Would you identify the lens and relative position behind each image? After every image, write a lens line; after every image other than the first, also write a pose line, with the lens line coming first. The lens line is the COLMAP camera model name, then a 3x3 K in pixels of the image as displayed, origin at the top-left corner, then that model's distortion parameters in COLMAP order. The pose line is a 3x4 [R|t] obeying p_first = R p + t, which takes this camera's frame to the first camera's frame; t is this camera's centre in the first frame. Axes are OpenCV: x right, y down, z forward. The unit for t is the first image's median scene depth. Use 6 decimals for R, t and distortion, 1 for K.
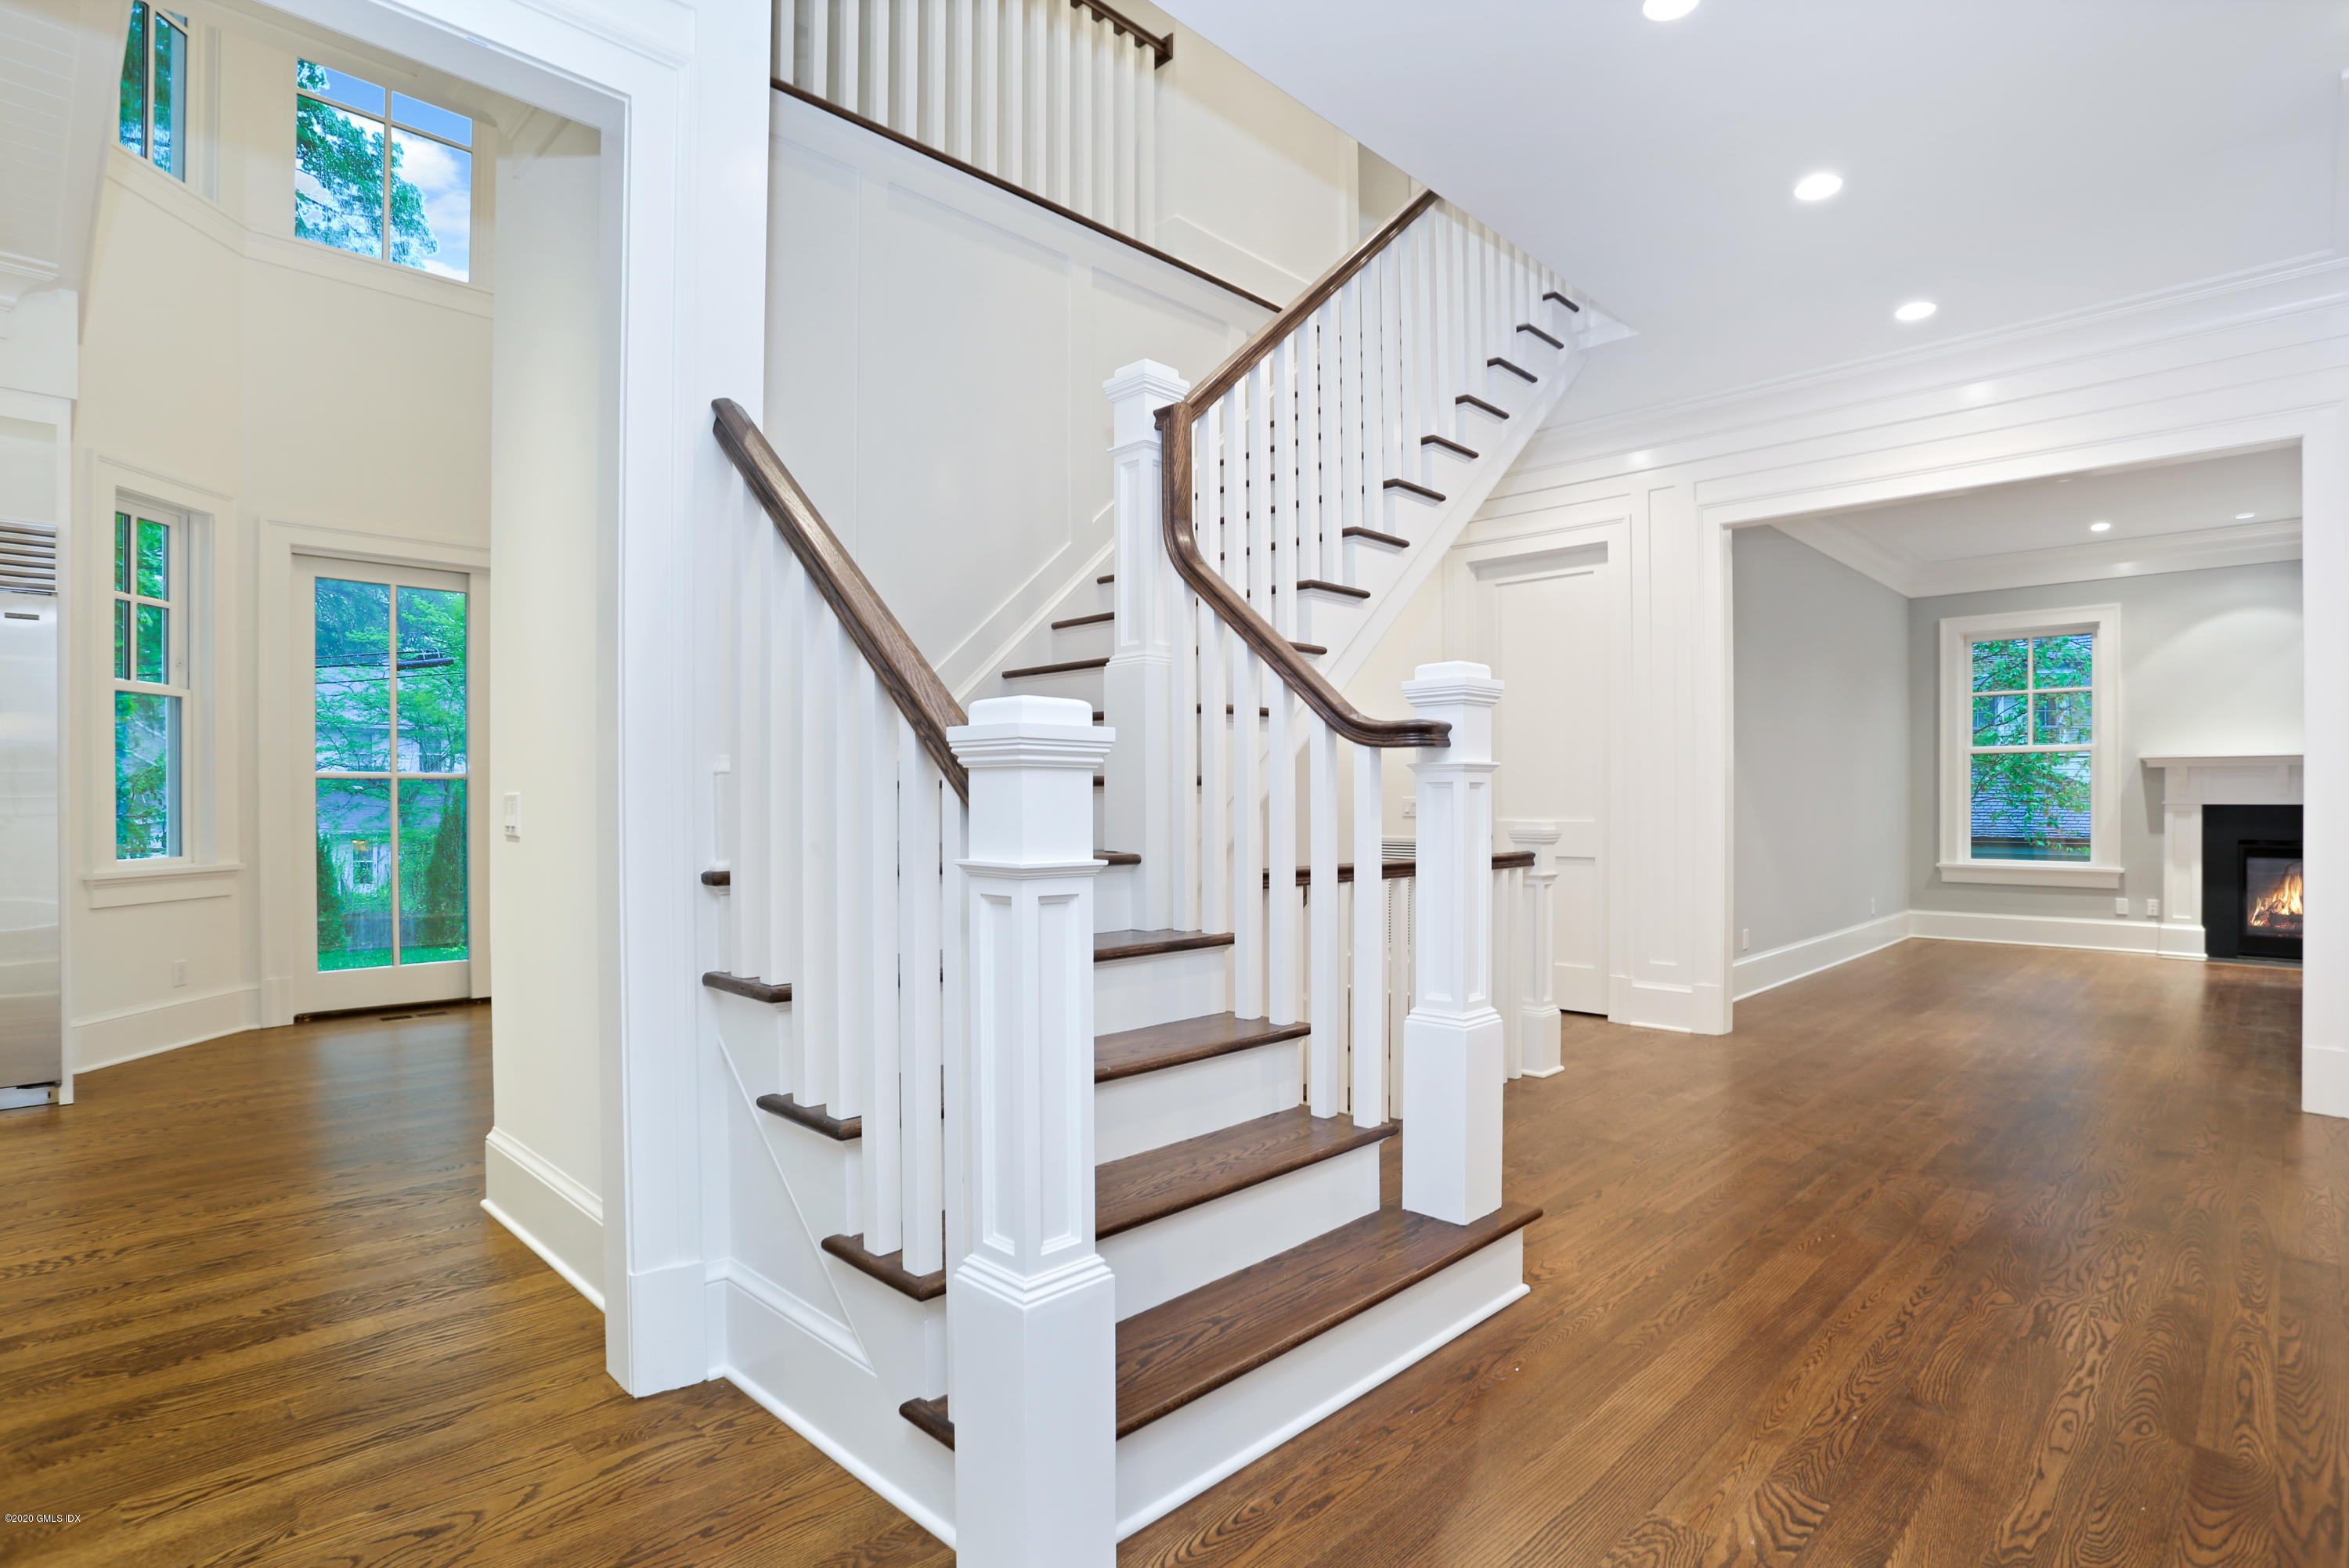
lens RADIAL K [[1154.9, 0, 1176.3], [0, 1154.9, 786.9], [0, 0, 1]] dist [-0.000936, 0.001121]
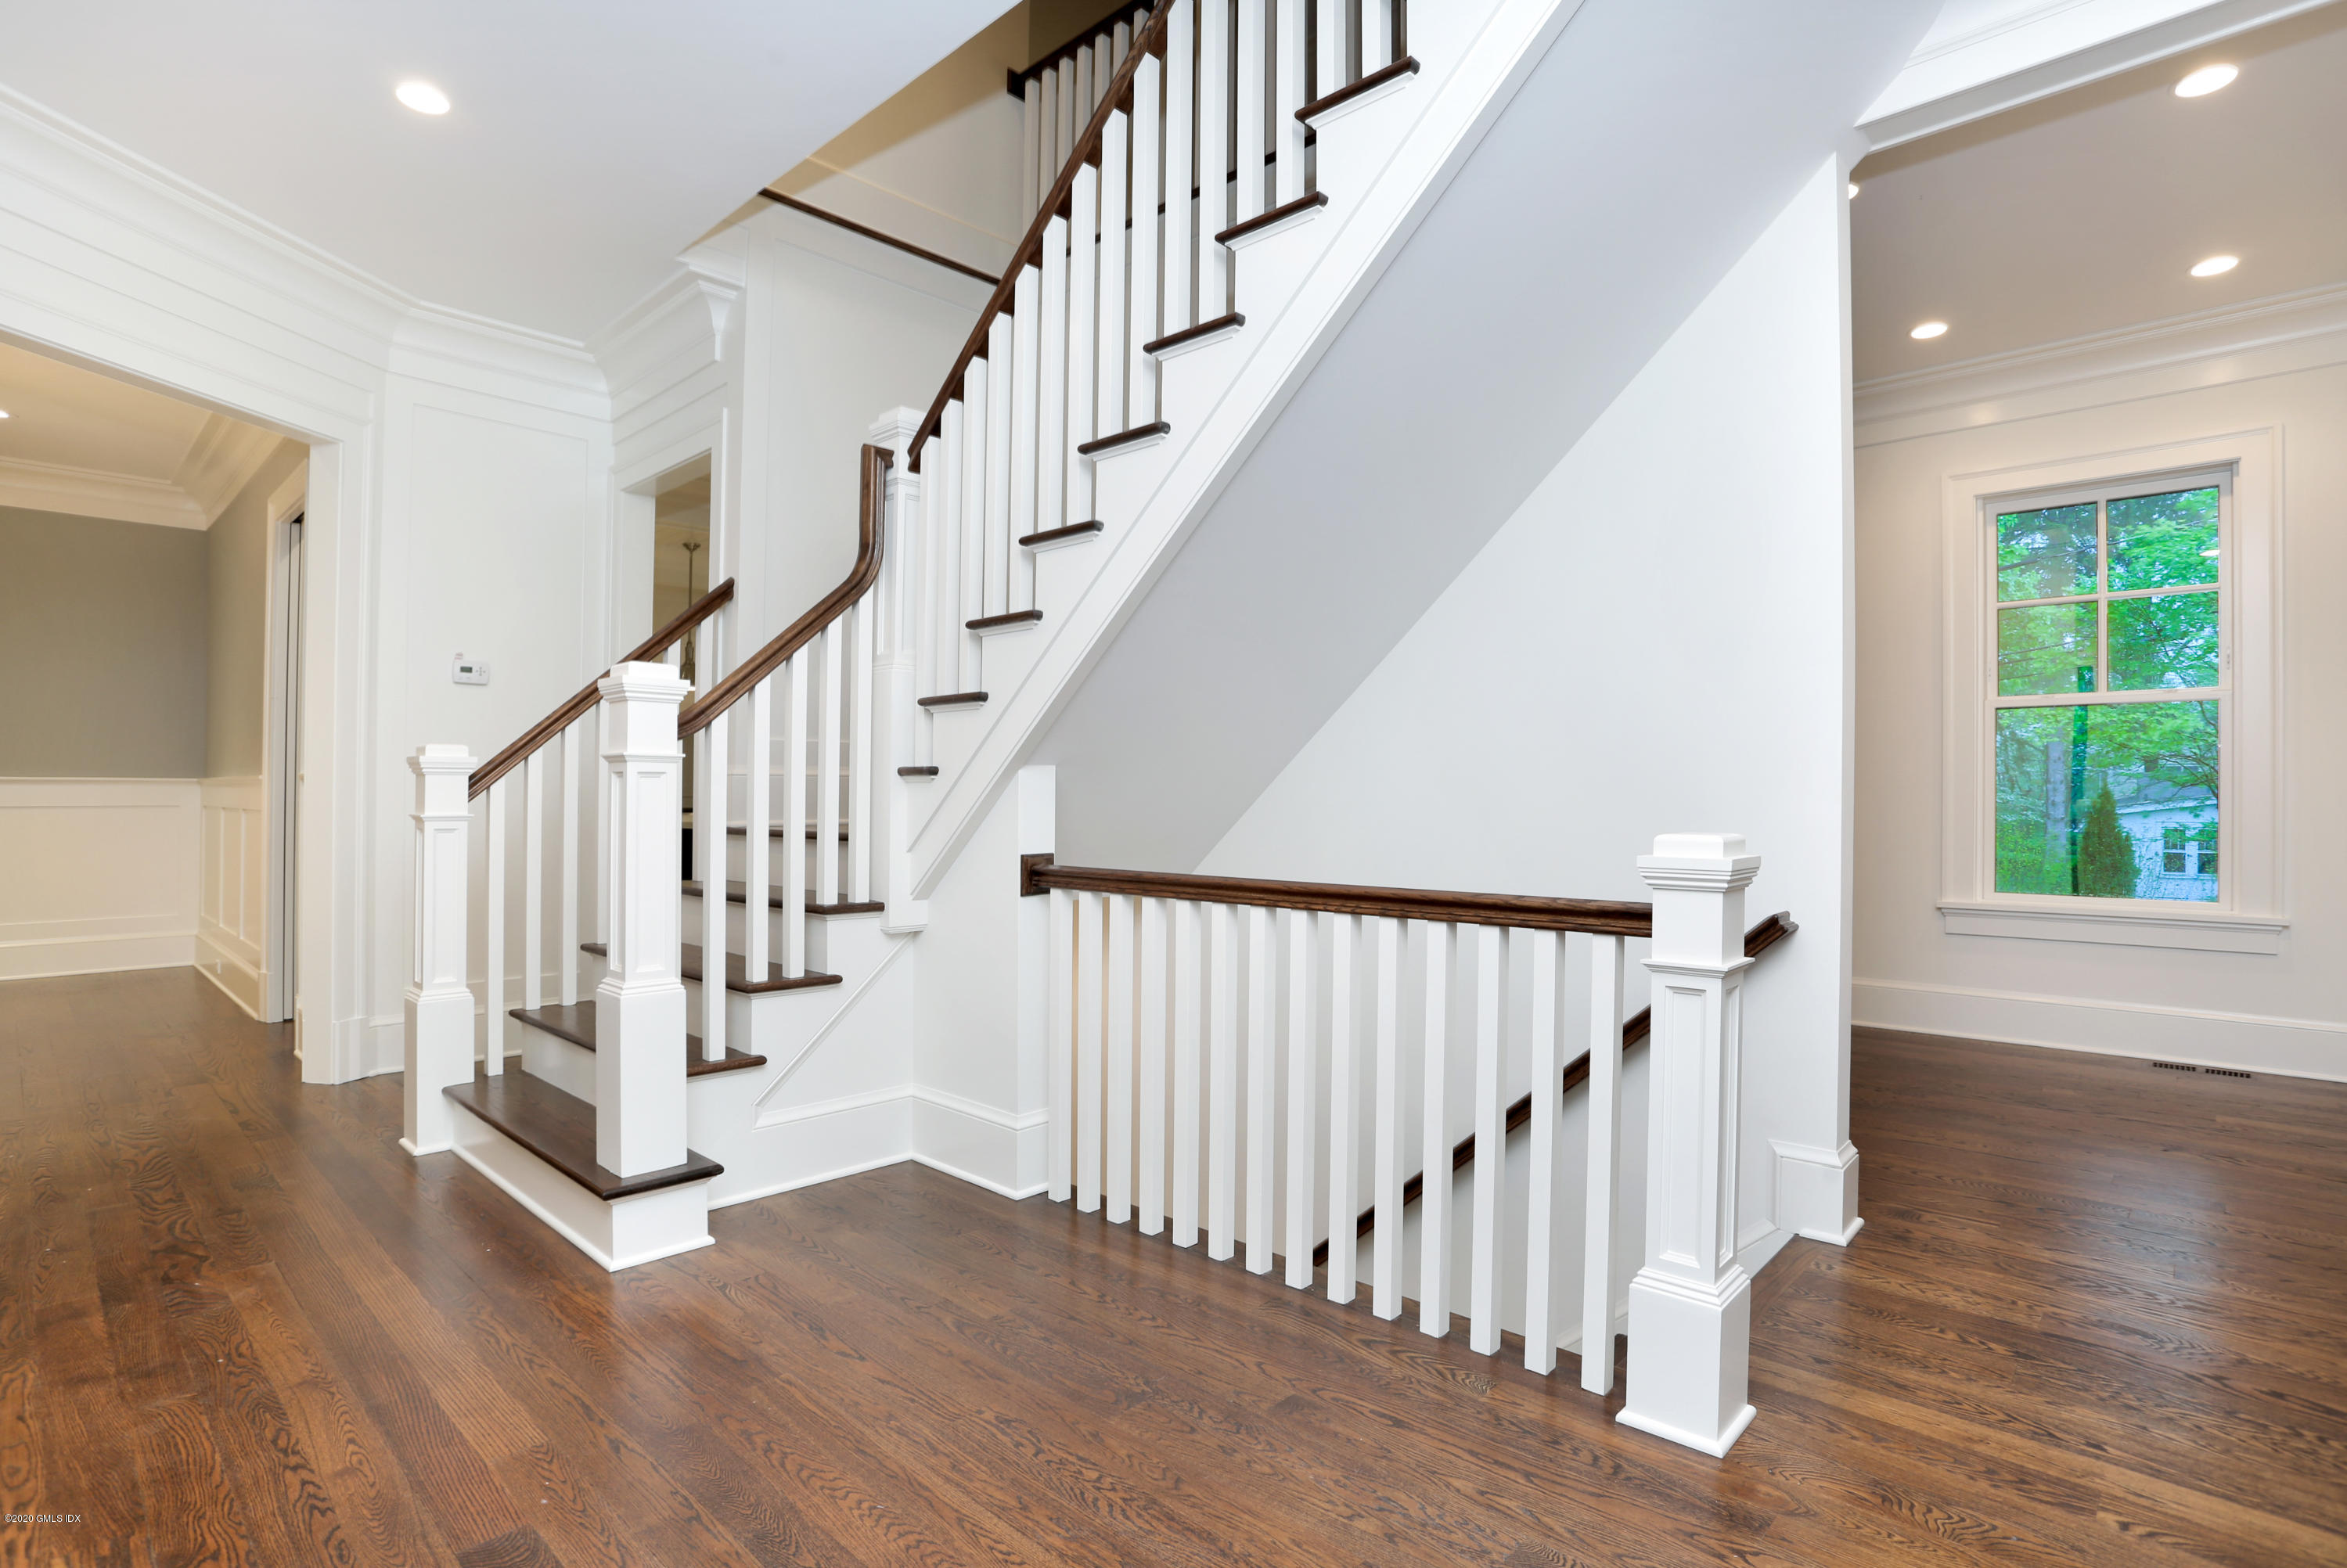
lens RADIAL K [[1153.9, 0, 1175.5], [0, 1153.9, 791.3], [0, 0, 1]] dist [-0.000936, 0.001121]
pose [[0.010116, -0.006501, -0.999928, 1.443904], [-0.000953, 0.999978, -0.006511, 0.033151], [0.999948, 0.001019, 0.010110, 1.628421]]
